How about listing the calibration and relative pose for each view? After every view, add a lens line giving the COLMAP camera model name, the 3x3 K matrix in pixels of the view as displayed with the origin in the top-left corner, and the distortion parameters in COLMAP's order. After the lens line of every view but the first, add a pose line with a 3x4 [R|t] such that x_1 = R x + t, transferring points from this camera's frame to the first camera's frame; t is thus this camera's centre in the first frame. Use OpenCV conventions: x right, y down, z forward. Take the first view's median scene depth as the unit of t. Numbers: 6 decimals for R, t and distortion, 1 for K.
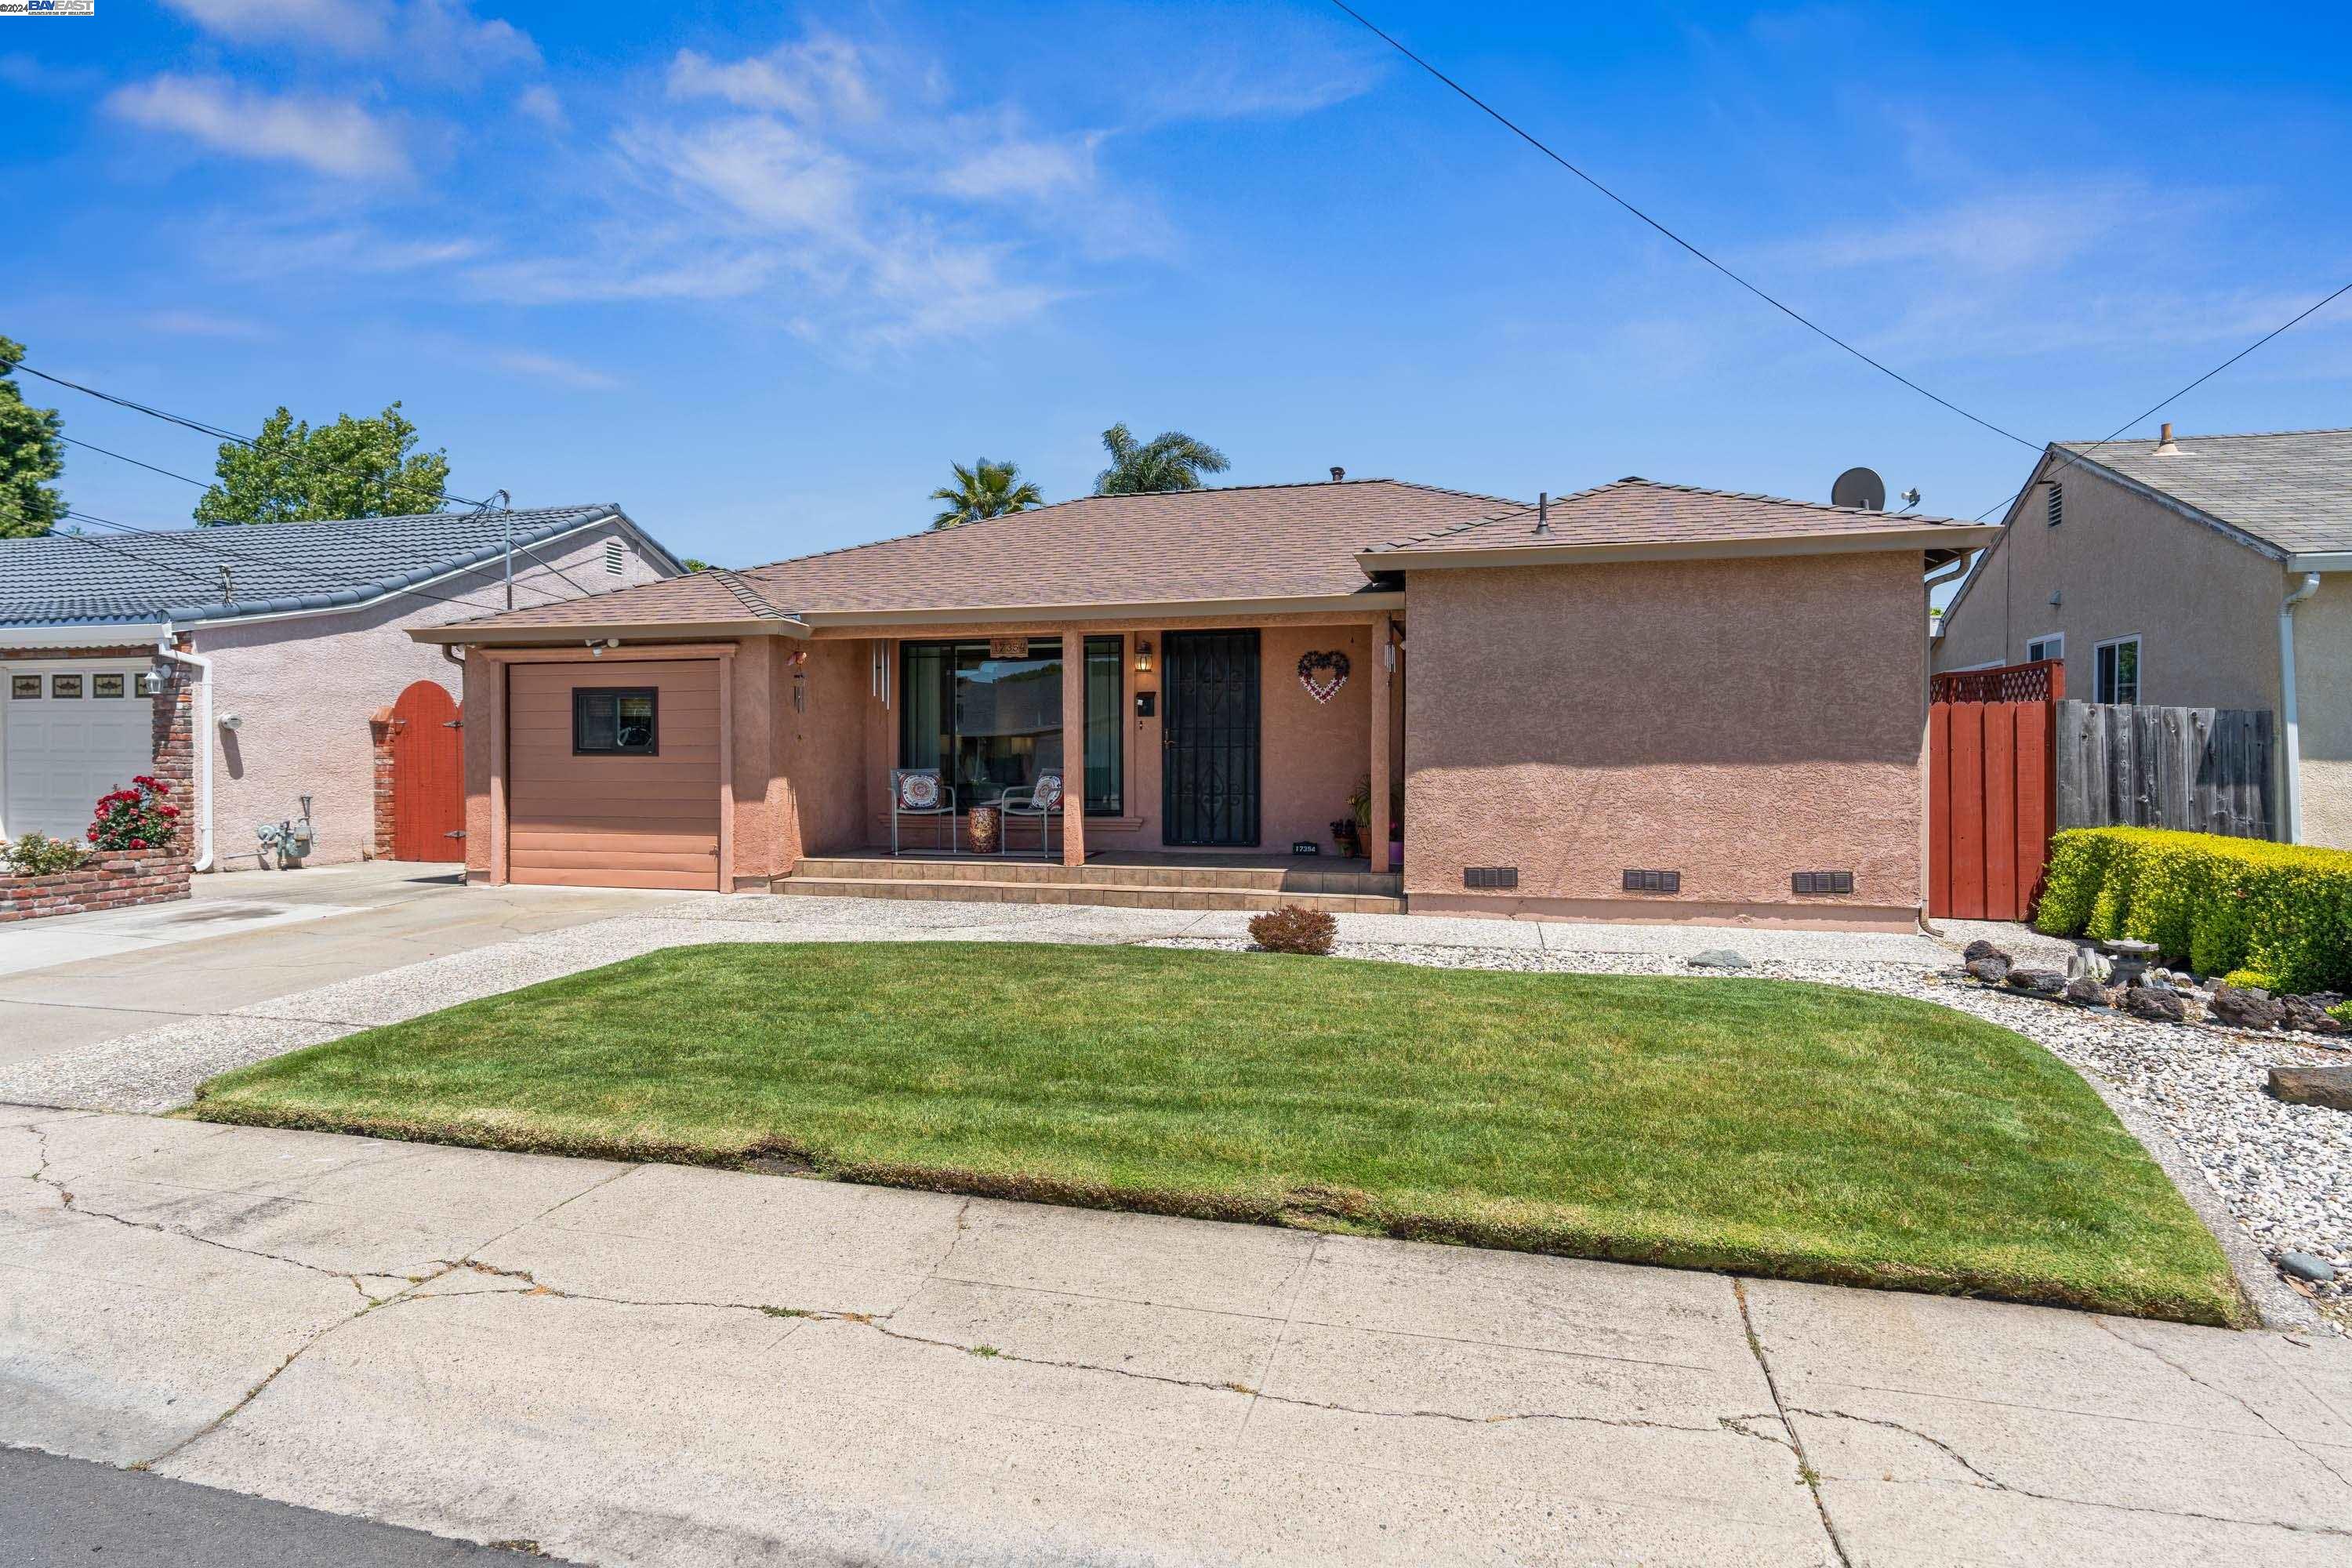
lens RADIAL K [[1250.2, 0, 1228.5], [0, 1250.2, 794.0], [0, 0, 1]] dist [-0.009811, 0.005201]
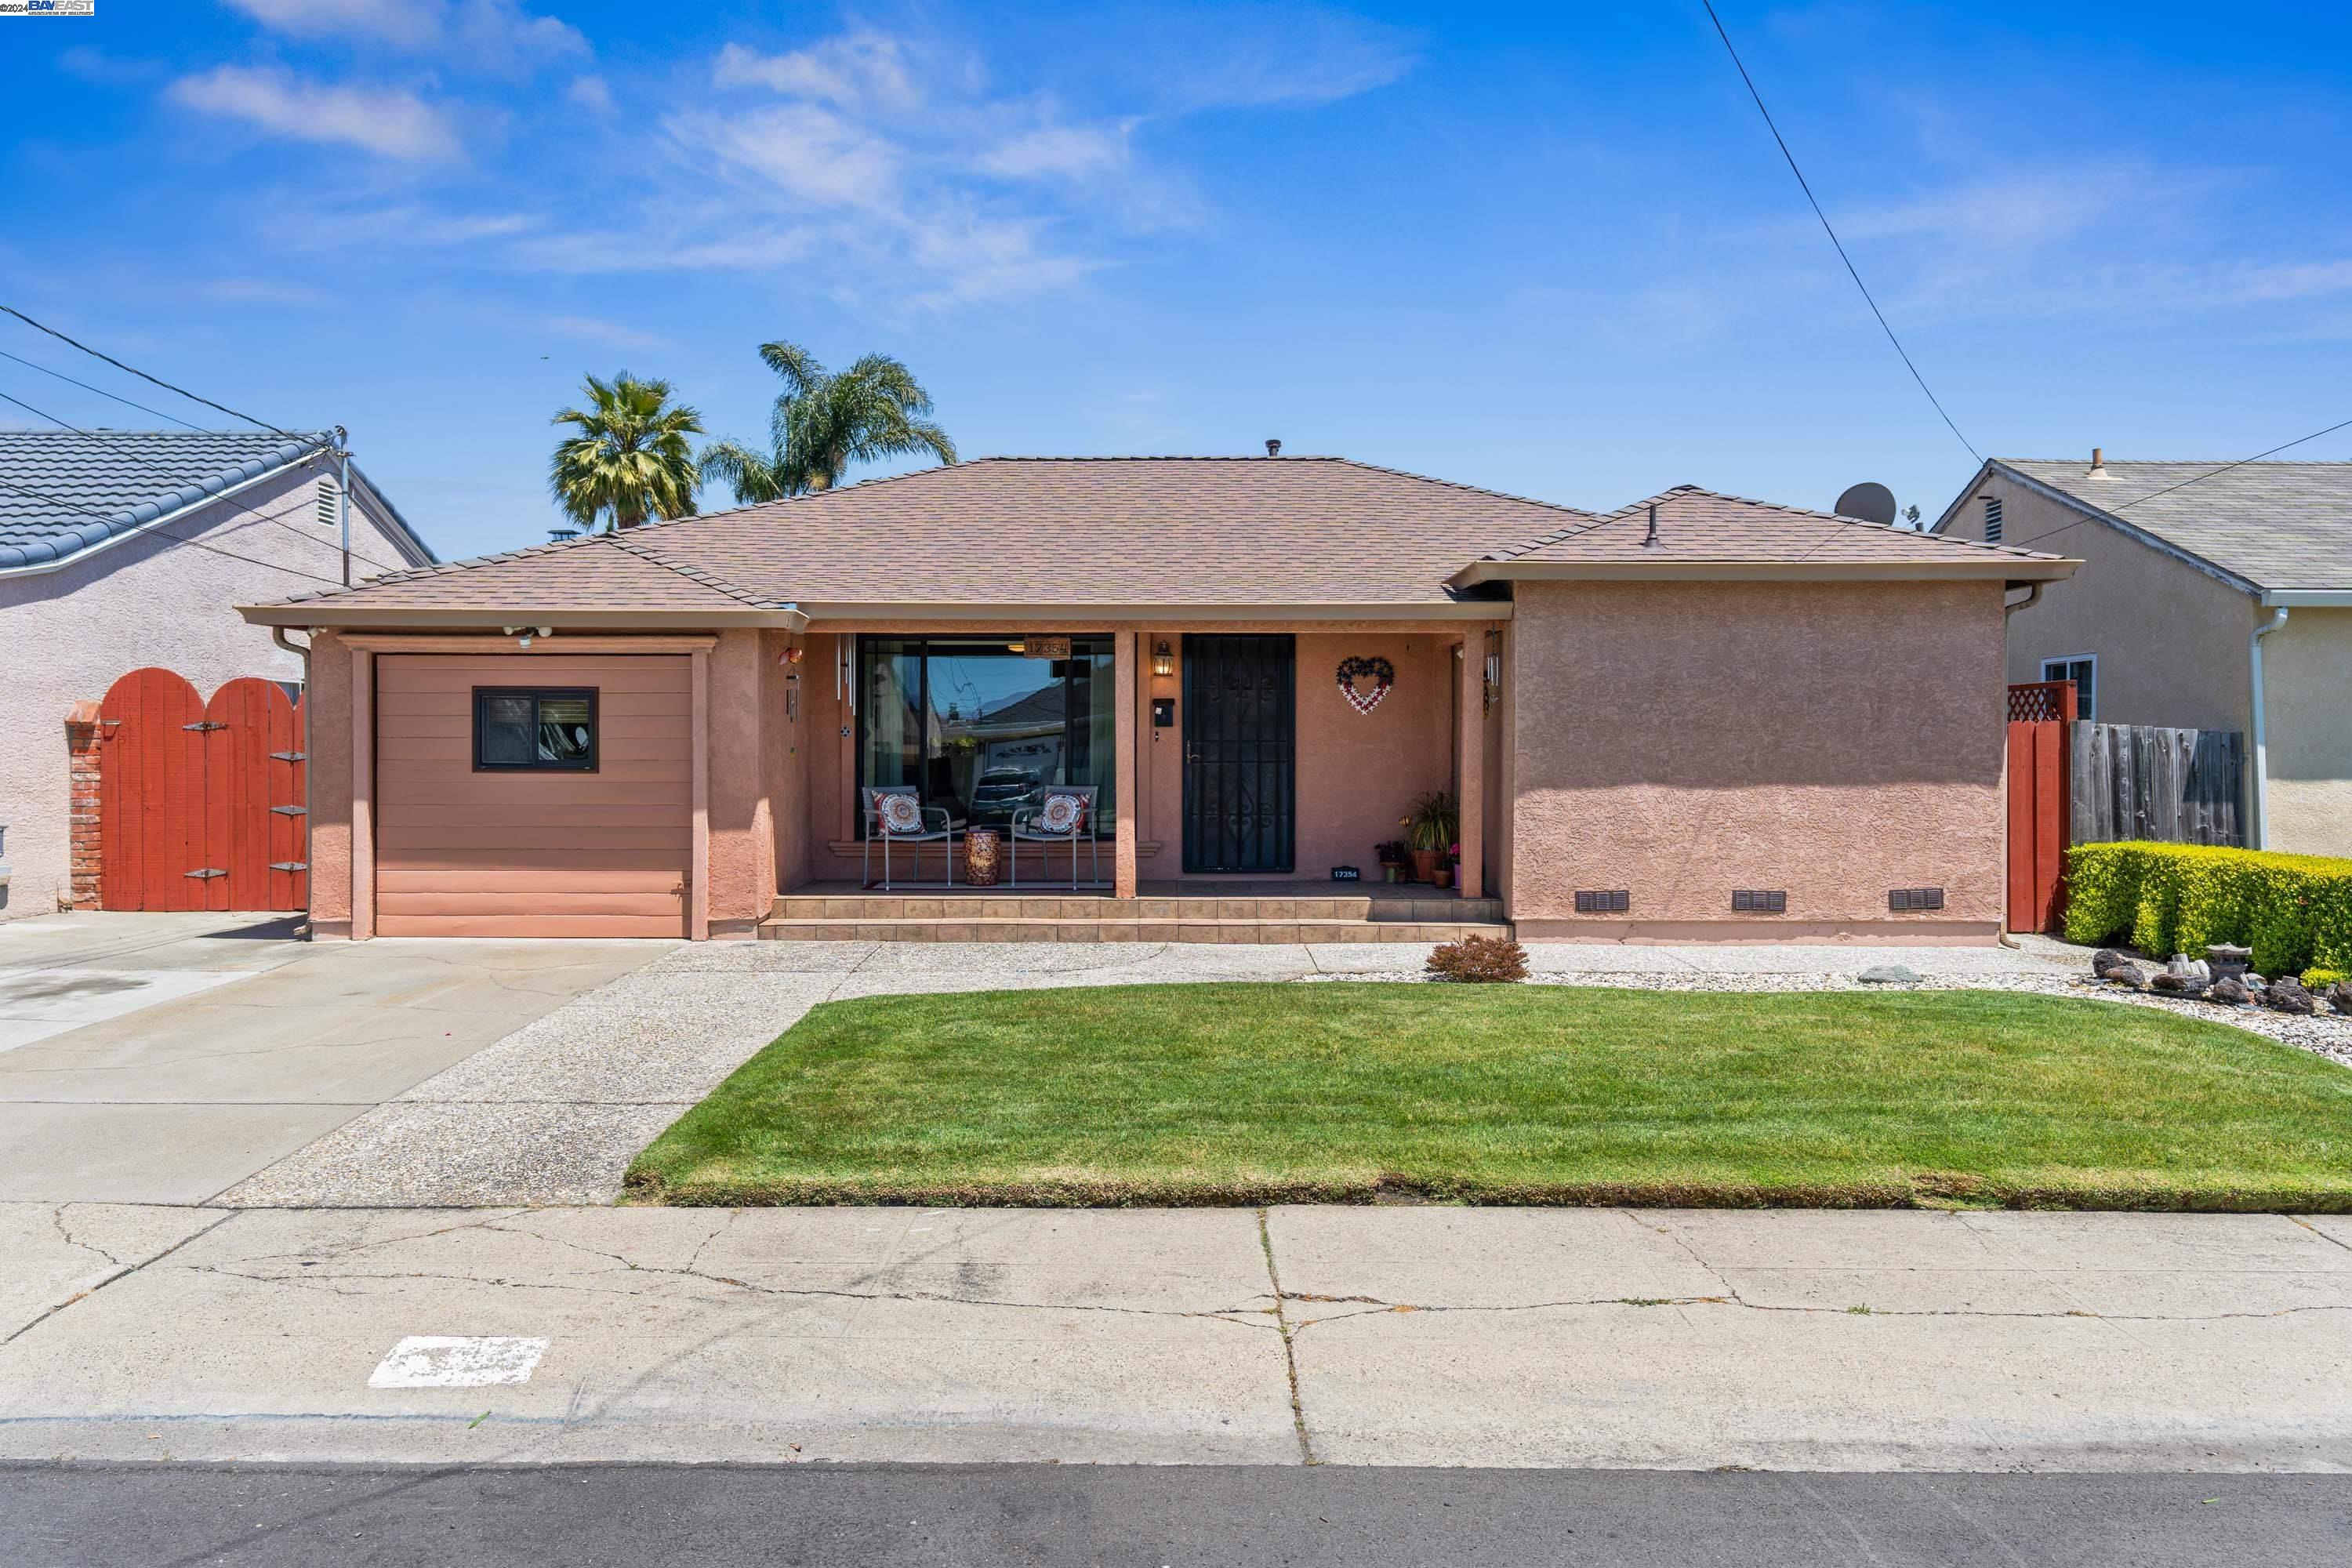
lens RADIAL K [[1554.5, 0, 1233.7], [0, 1554.5, 800.4], [0, 0, 1]] dist [-0.002375, 0.003638]
pose [[0.967057, -0.004929, 0.254514, -0.353235], [0.005069, 0.999987, 0.000104, -0.011942], [-0.254511, 0.001190, 0.967069, -0.083808]]
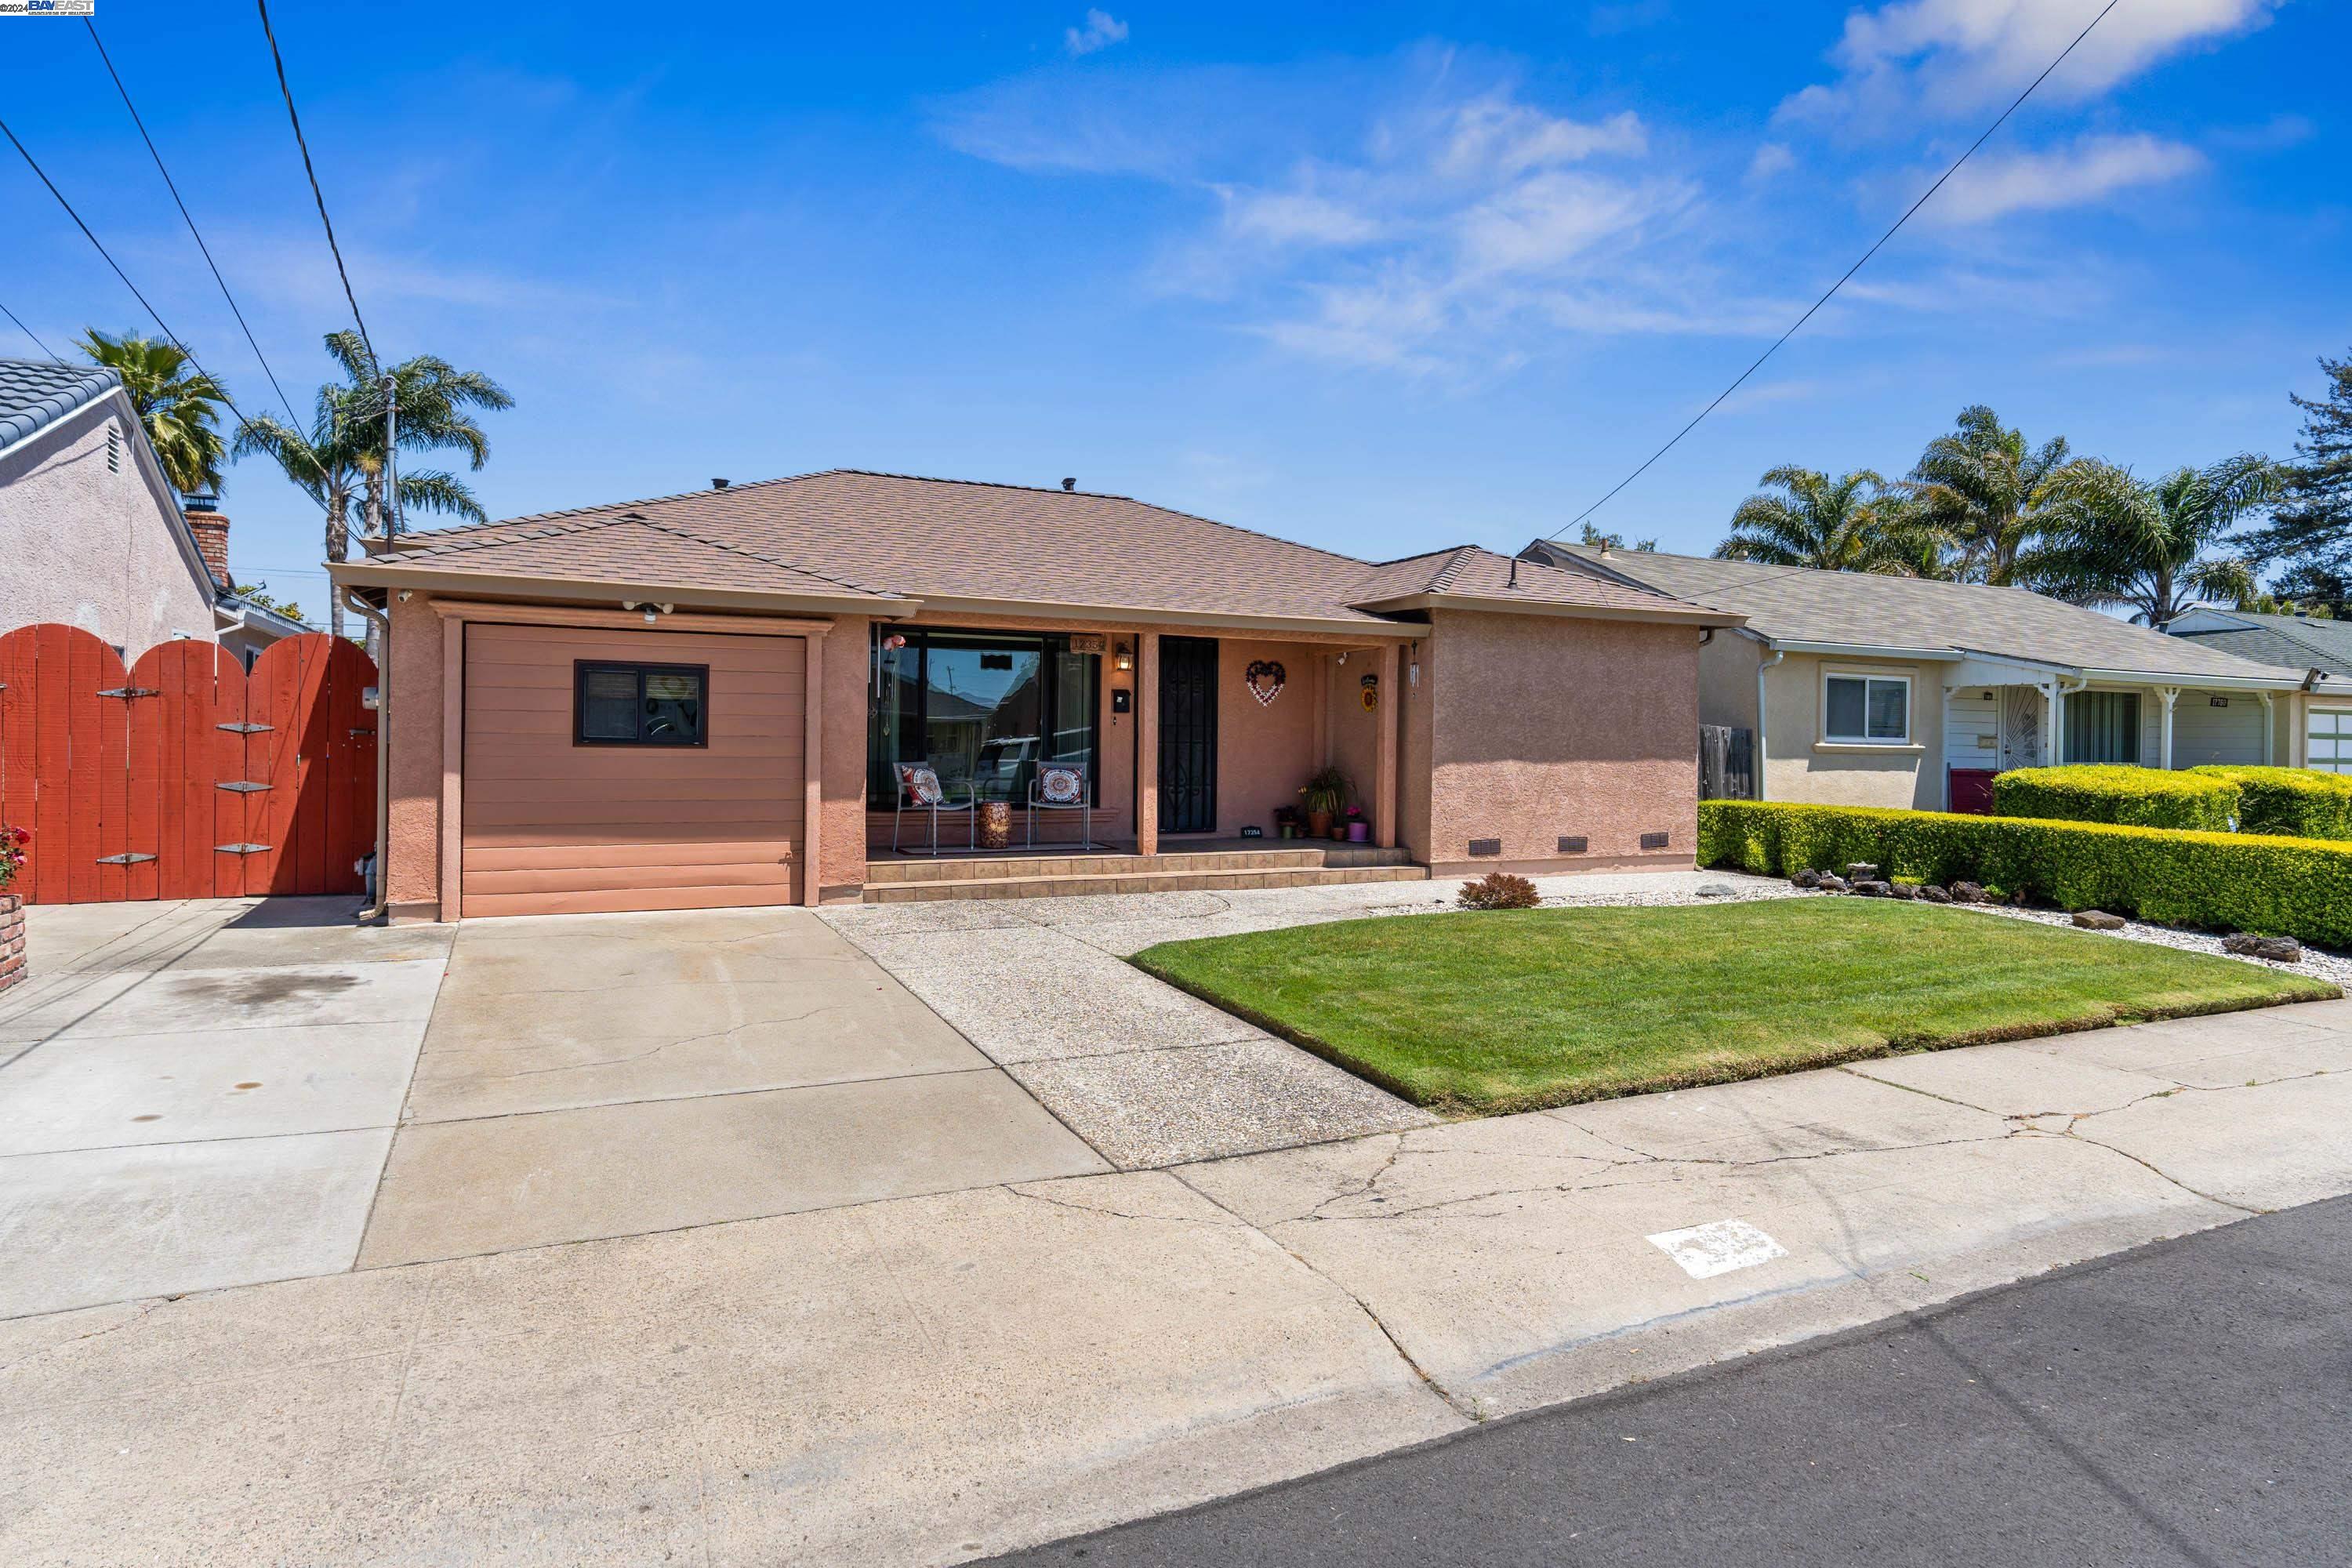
lens RADIAL K [[1250.2, 0, 1192.7], [0, 1250.2, 772.7], [0, 0, 1]] dist [-0.009811, 0.005201]
pose [[0.771991, -0.005581, 0.635609, -0.822516], [0.007211, 0.999974, 0.000021, -0.013016], [-0.635592, 0.004567, 0.772011, 0.172623]]
